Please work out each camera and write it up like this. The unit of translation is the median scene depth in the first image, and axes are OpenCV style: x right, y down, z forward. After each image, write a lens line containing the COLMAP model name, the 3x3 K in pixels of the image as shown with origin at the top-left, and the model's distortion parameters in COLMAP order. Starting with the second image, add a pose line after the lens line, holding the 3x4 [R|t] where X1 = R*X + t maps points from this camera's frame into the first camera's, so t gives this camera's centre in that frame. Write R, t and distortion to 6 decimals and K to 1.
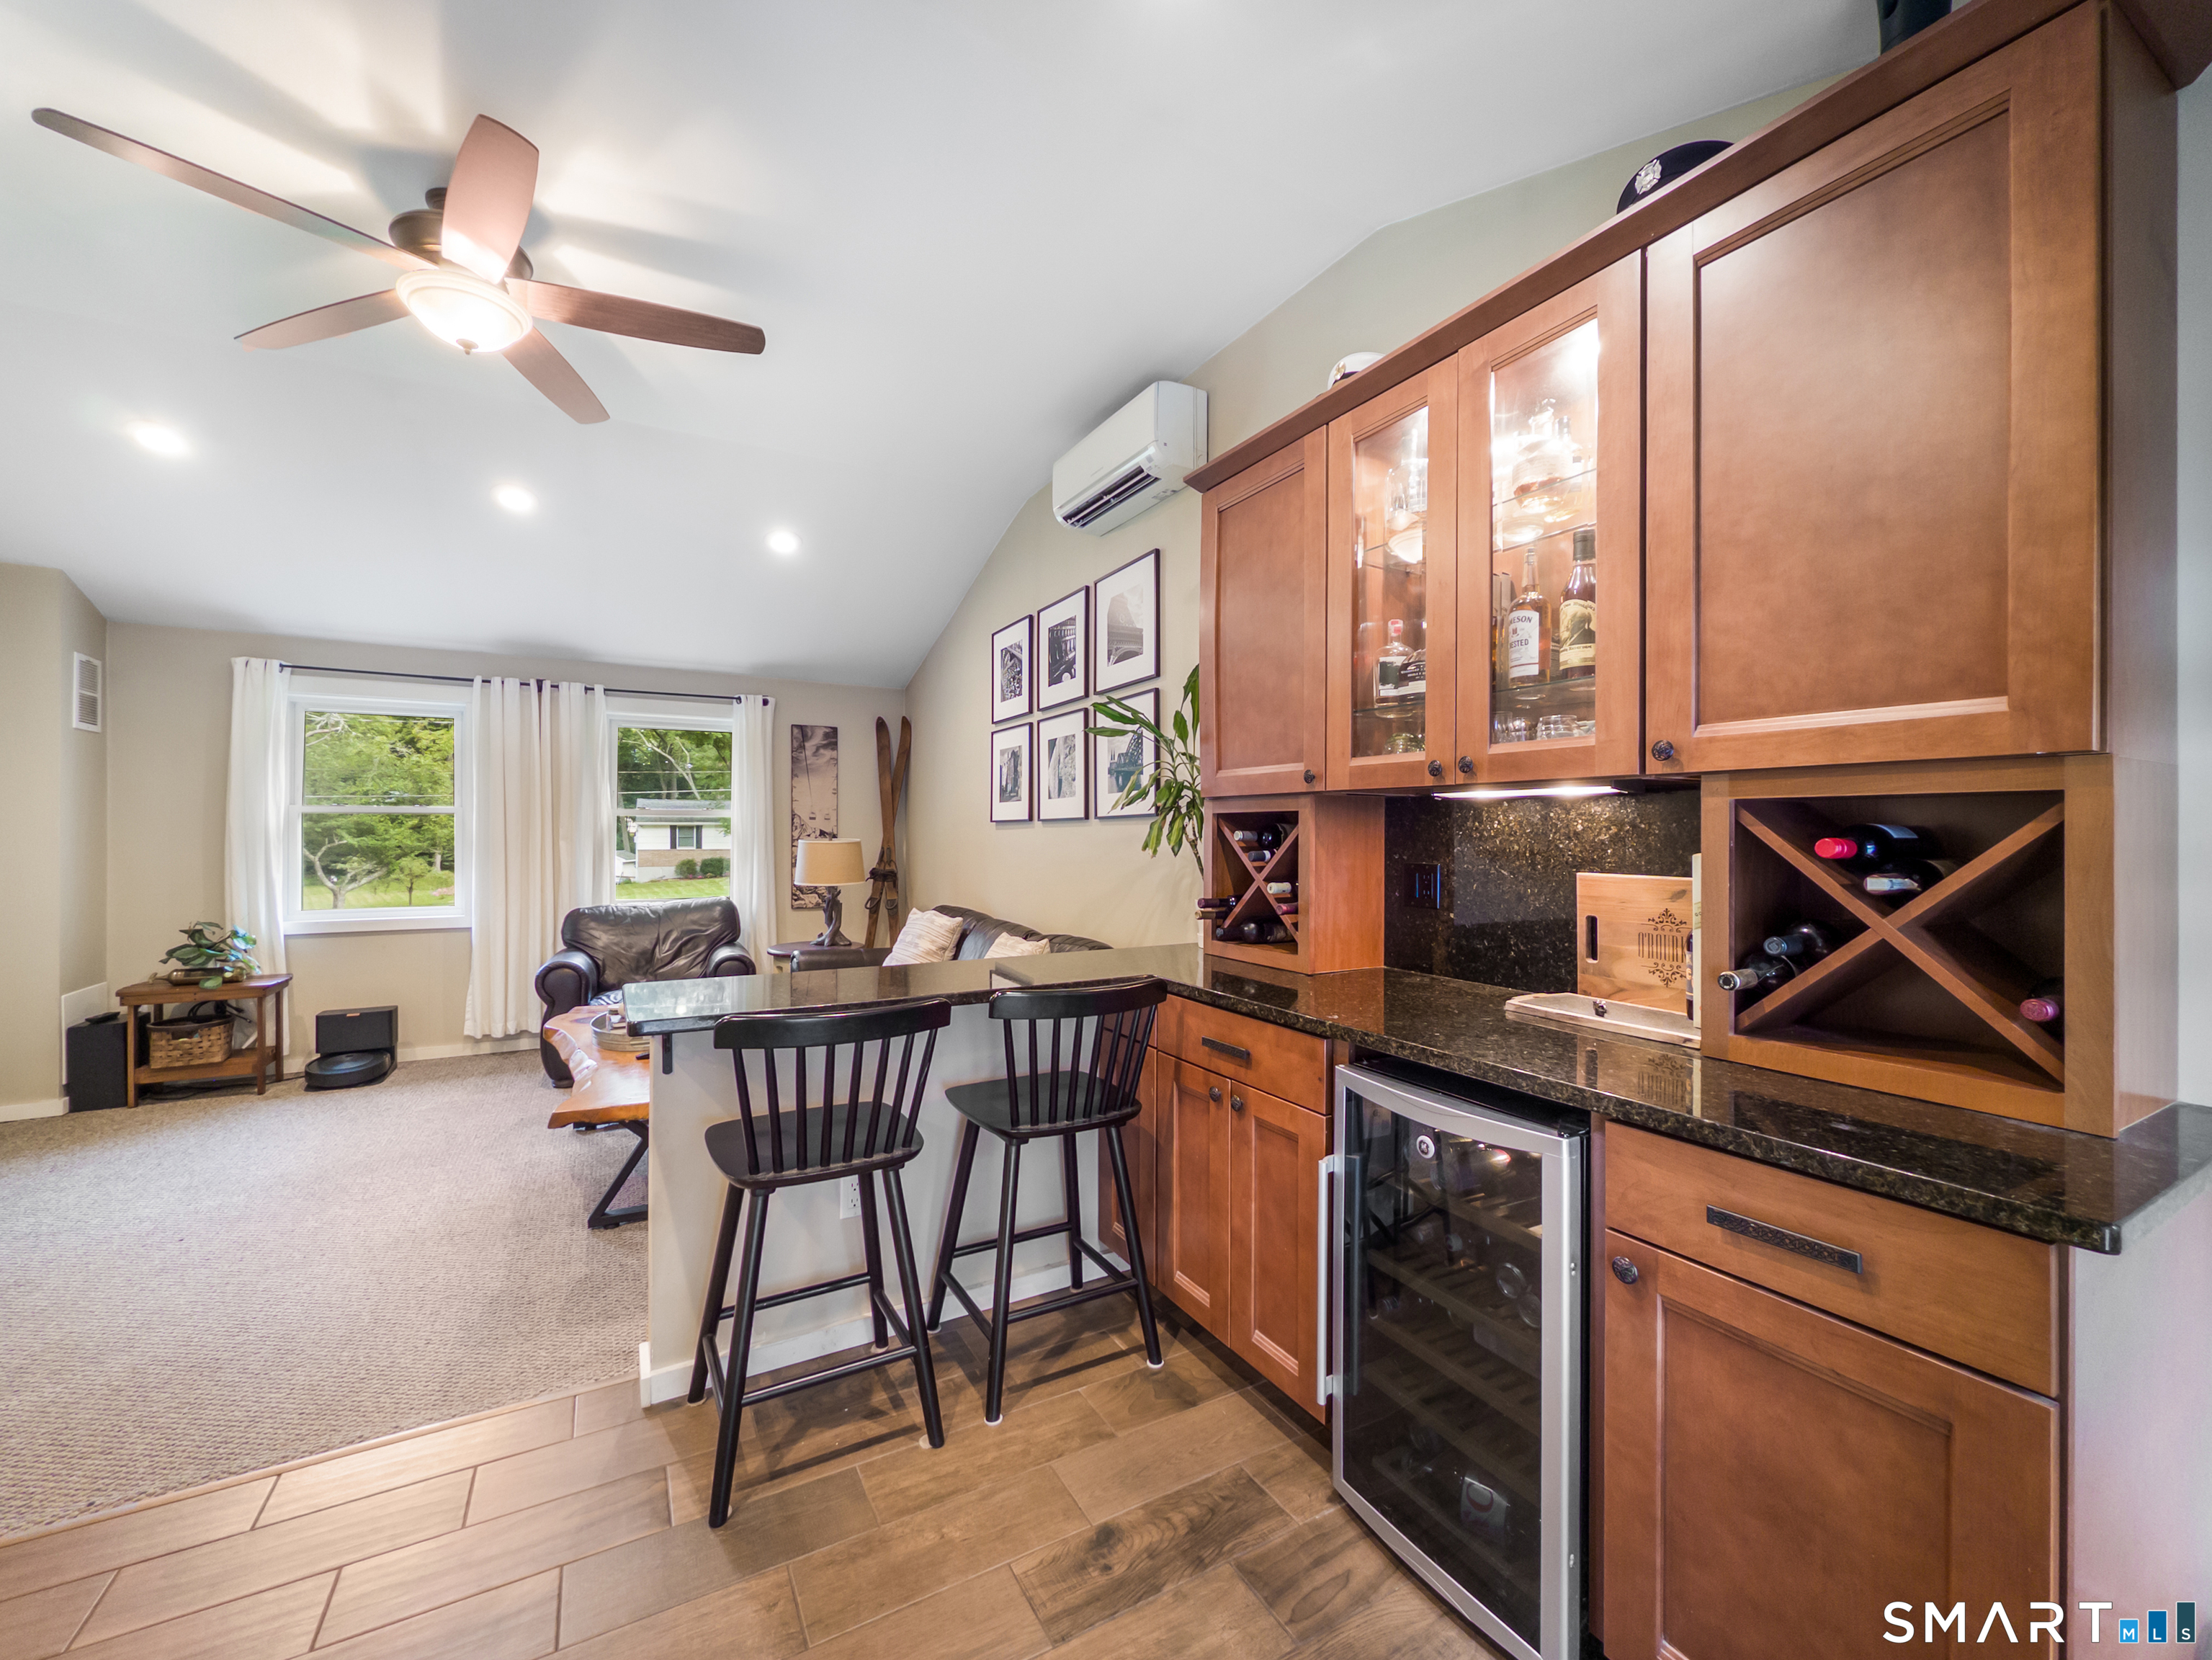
lens RADIAL K [[887.6, 0, 1103.5], [0, 887.6, 831.2], [0, 0, 1]] dist [0.001631, -0.000045]
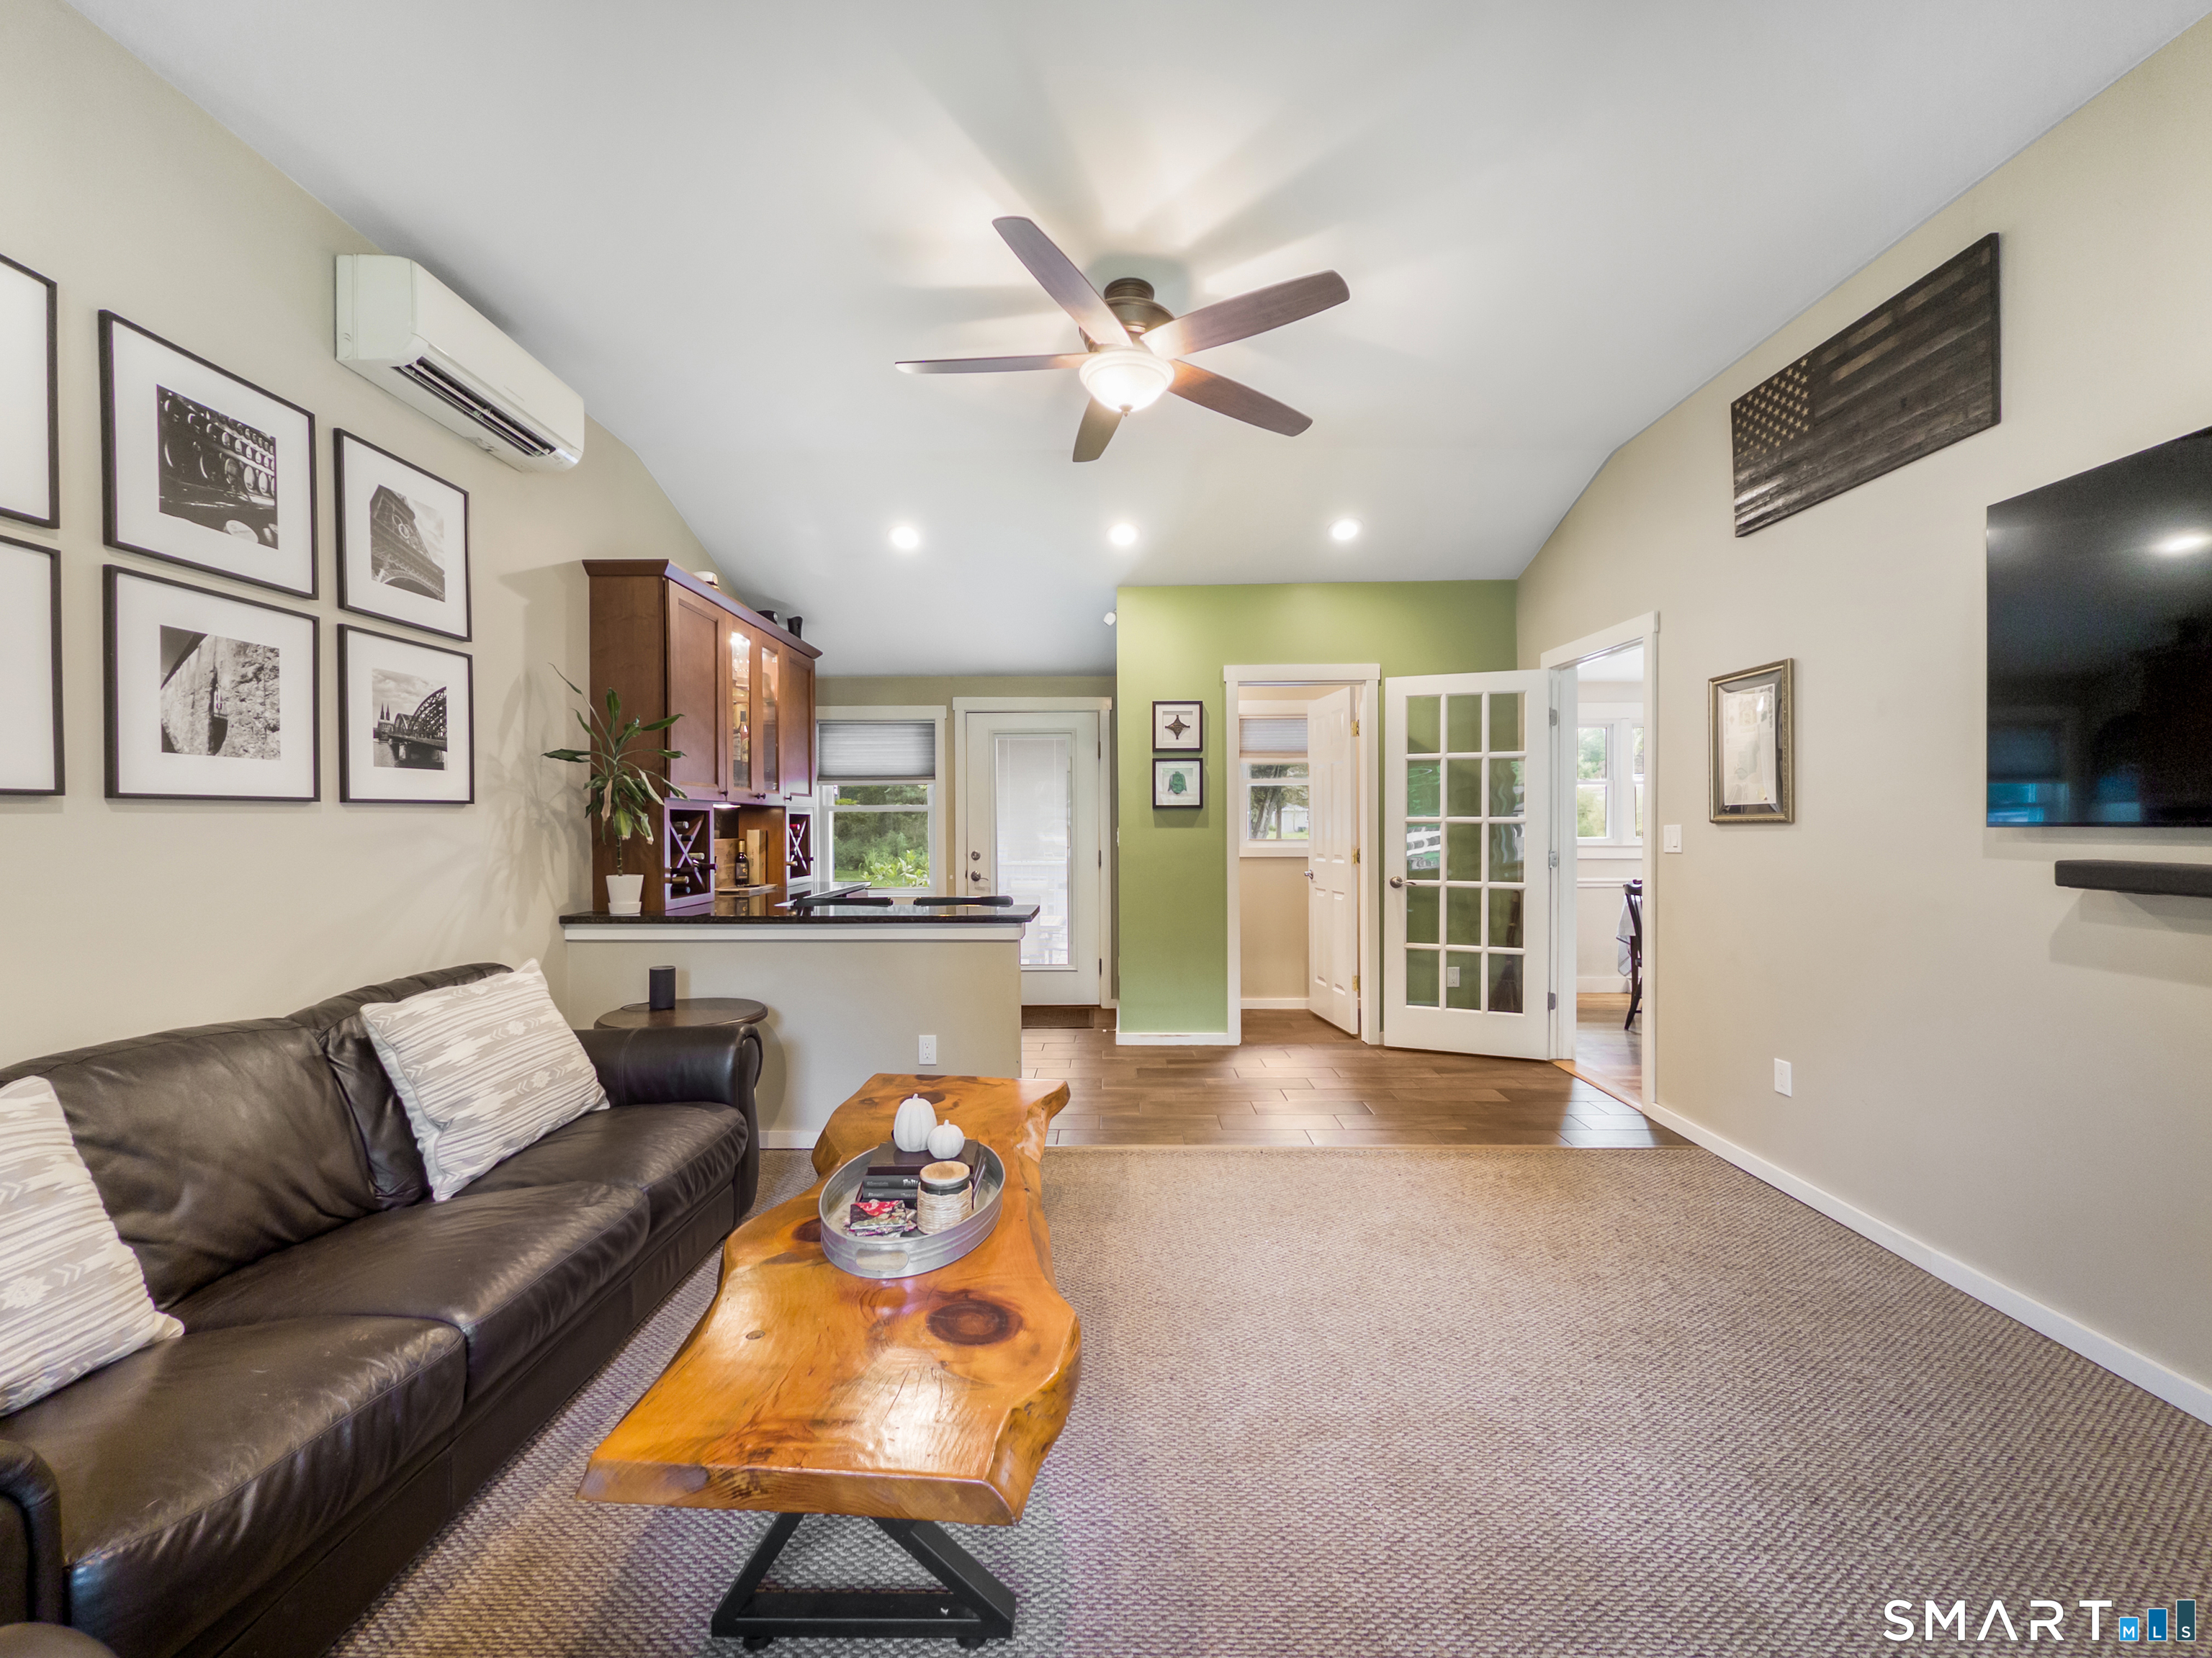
lens RADIAL K [[889.0, 0, 1103.3], [0, 889.0, 824.3], [0, 0, 1]] dist [0.001305, 0.000130]
pose [[-0.867958, 0.001332, 0.496636, -0.727400], [0.002341, 0.999996, 0.001411, 0.002211], [-0.496632, 0.002387, -0.867958, 1.164505]]
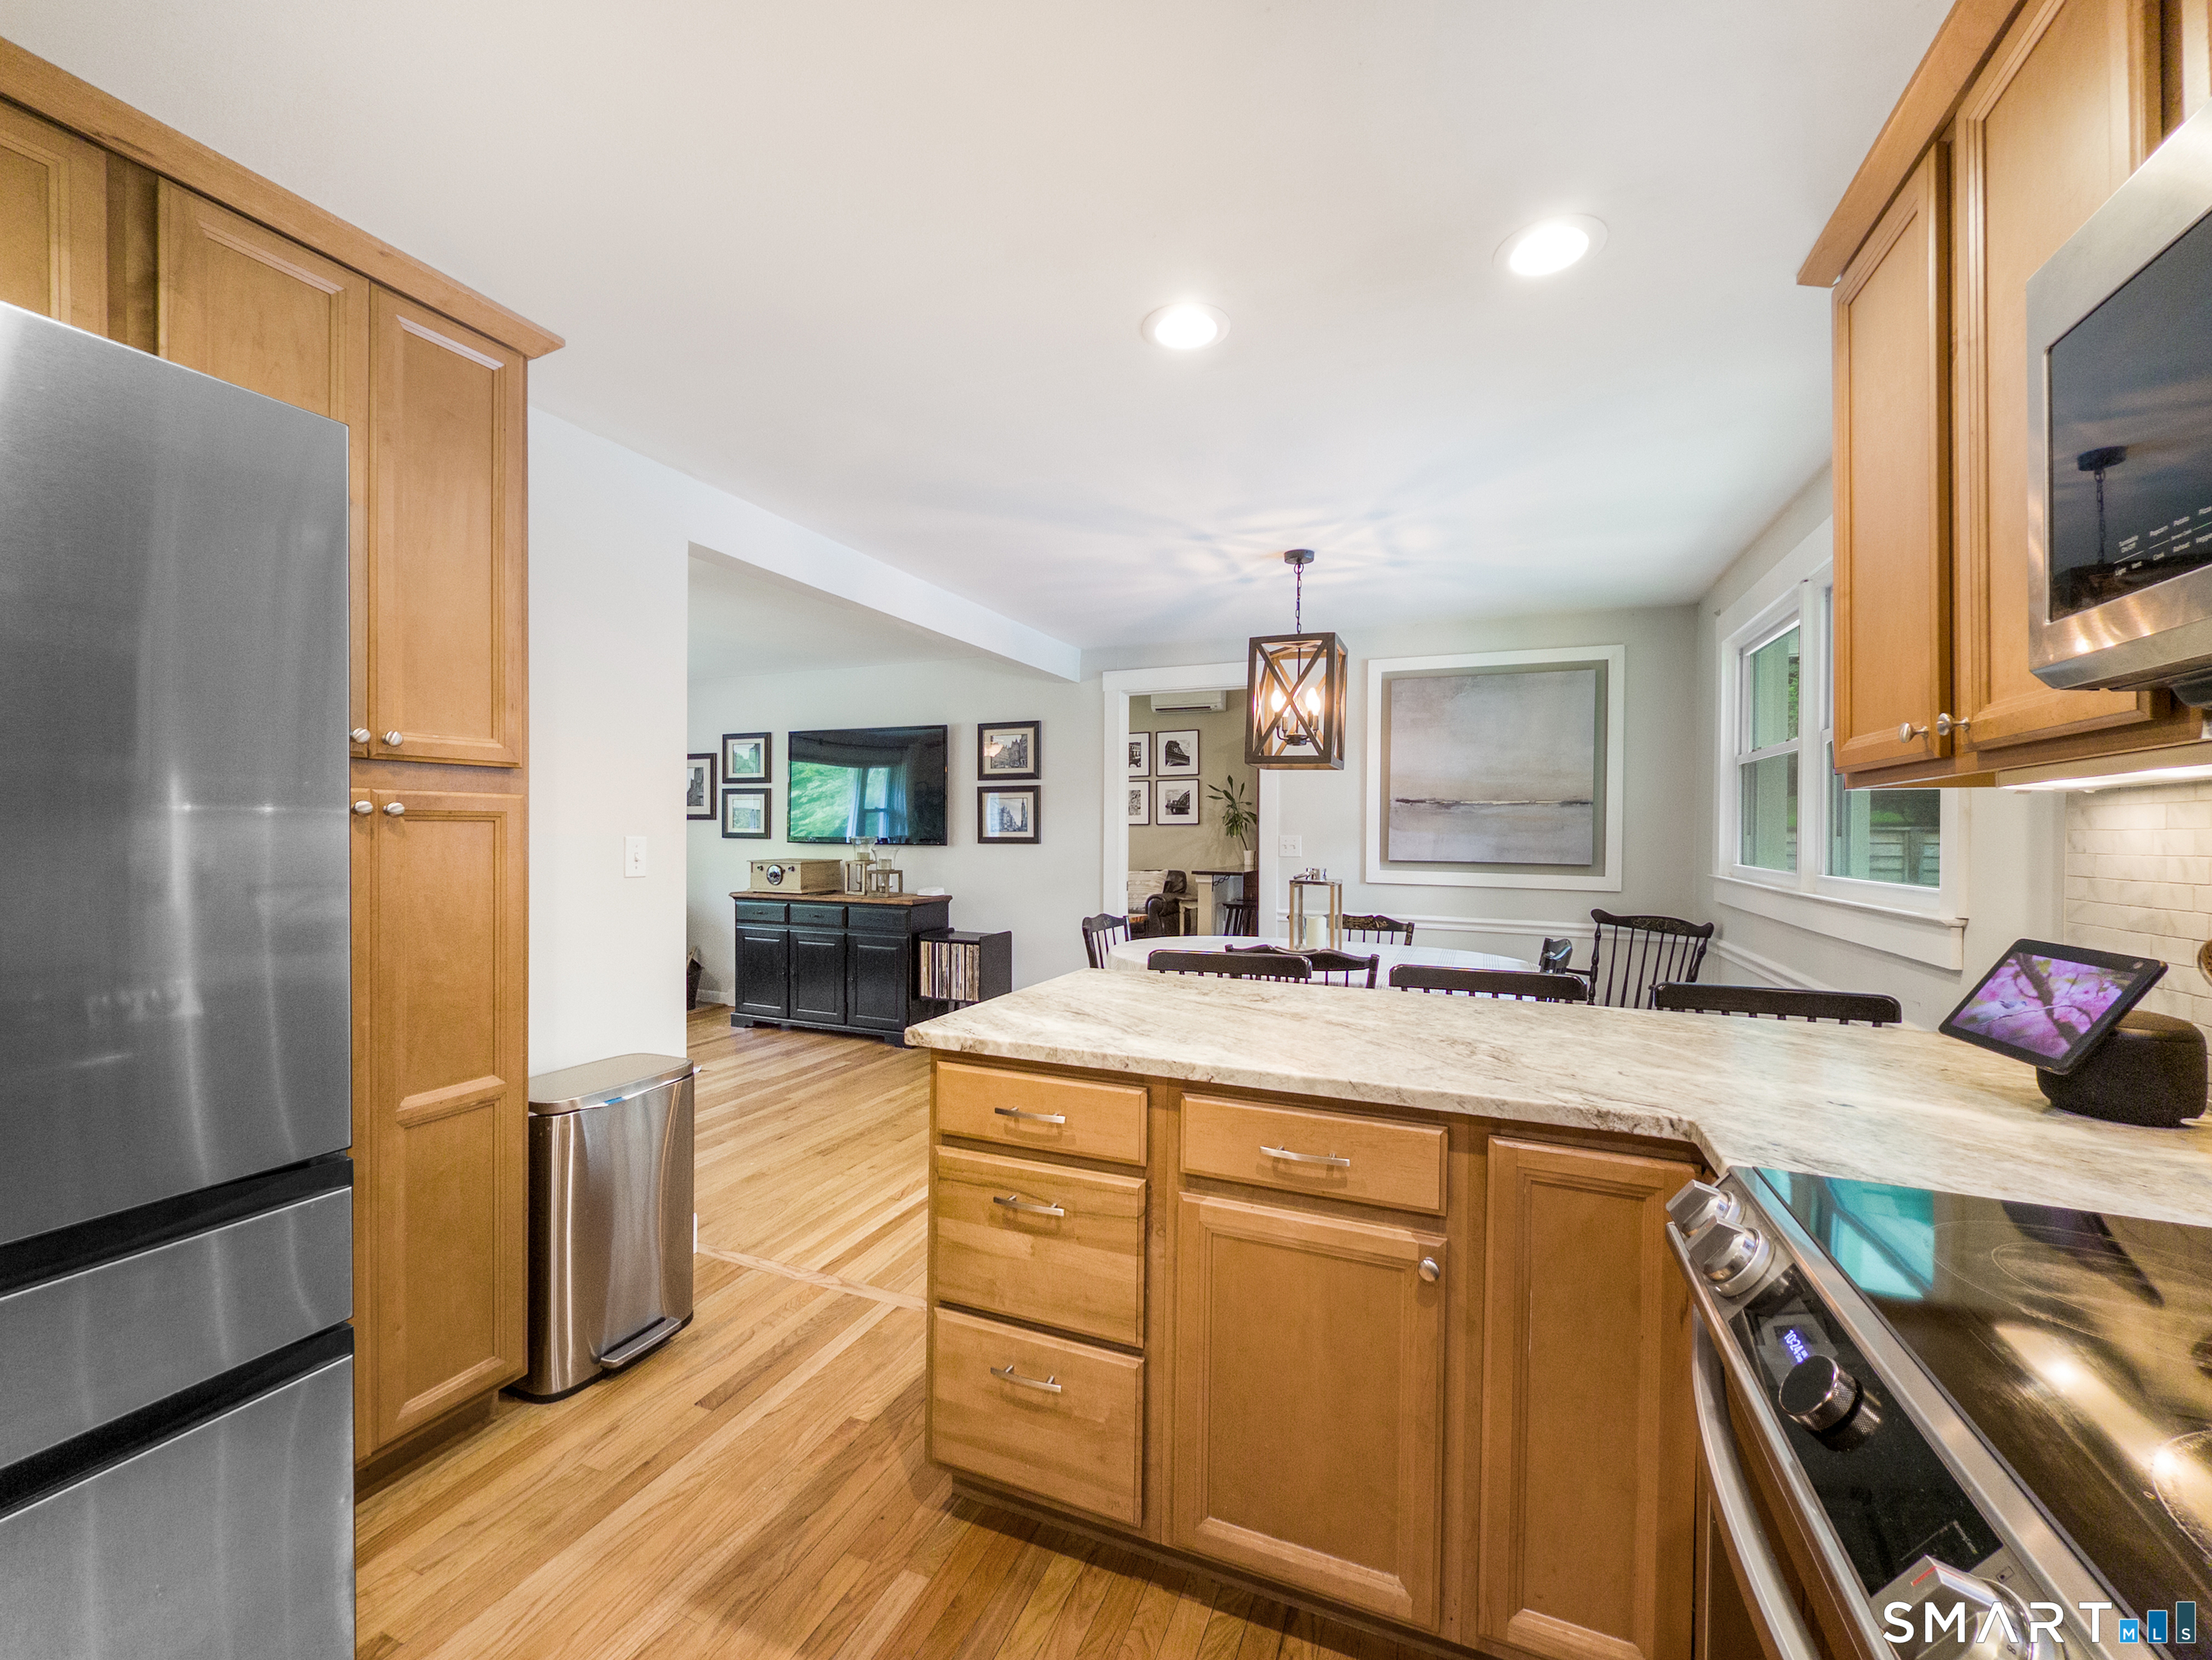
lens RADIAL K [[887.5, 0, 1105.4], [0, 887.5, 835.4], [0, 0, 1]] dist [-0.000486, -0.000246]
pose [[0.791432, 0.001779, 0.611255, -1.535099], [-0.008400, 0.999933, 0.007966, -0.001797], [-0.611199, -0.011439, 0.791394, -0.853081]]
